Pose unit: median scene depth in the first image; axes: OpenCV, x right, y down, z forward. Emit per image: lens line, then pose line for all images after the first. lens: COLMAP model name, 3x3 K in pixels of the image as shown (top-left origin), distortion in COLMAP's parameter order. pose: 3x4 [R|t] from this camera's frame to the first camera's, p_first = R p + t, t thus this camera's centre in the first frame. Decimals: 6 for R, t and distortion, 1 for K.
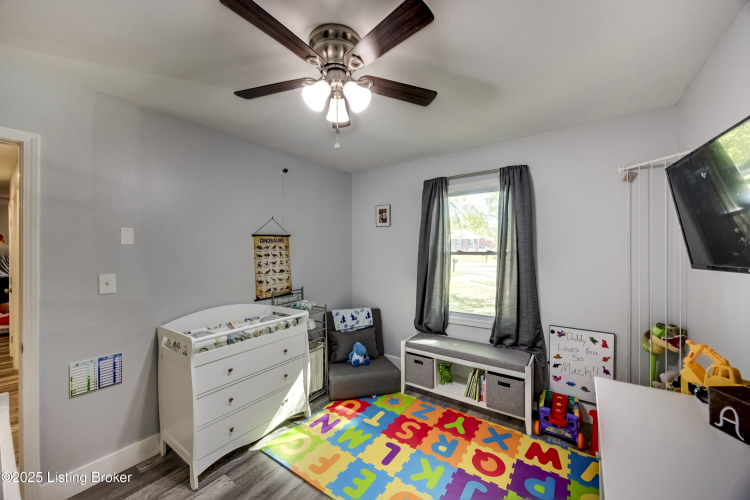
lens RADIAL K [[288.1, 0, 369.7], [0, 288.1, 253.5], [0, 0, 1]] dist [-0.000665, 0.000047]
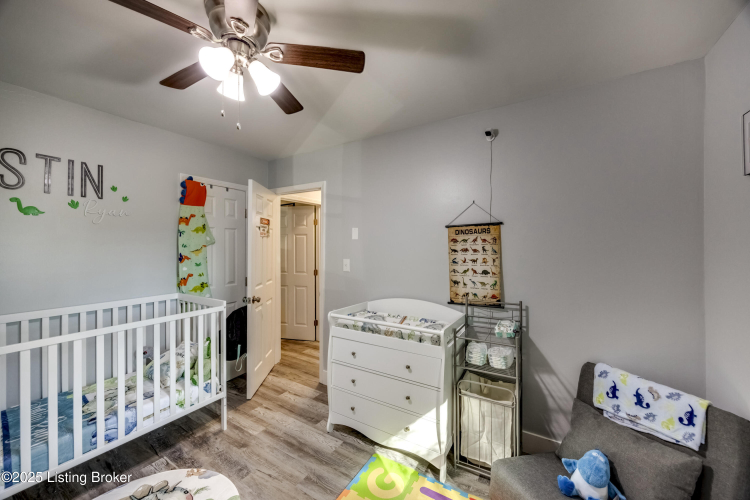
lens RADIAL K [[288.1, 0, 373.5], [0, 288.1, 245.4], [0, 0, 1]] dist [-0.000665, 0.000047]
pose [[0.073307, 0.006466, -0.997288, 0.420093], [-0.016527, 0.999850, 0.005268, -0.007559], [0.997172, 0.016096, 0.073403, 0.688366]]
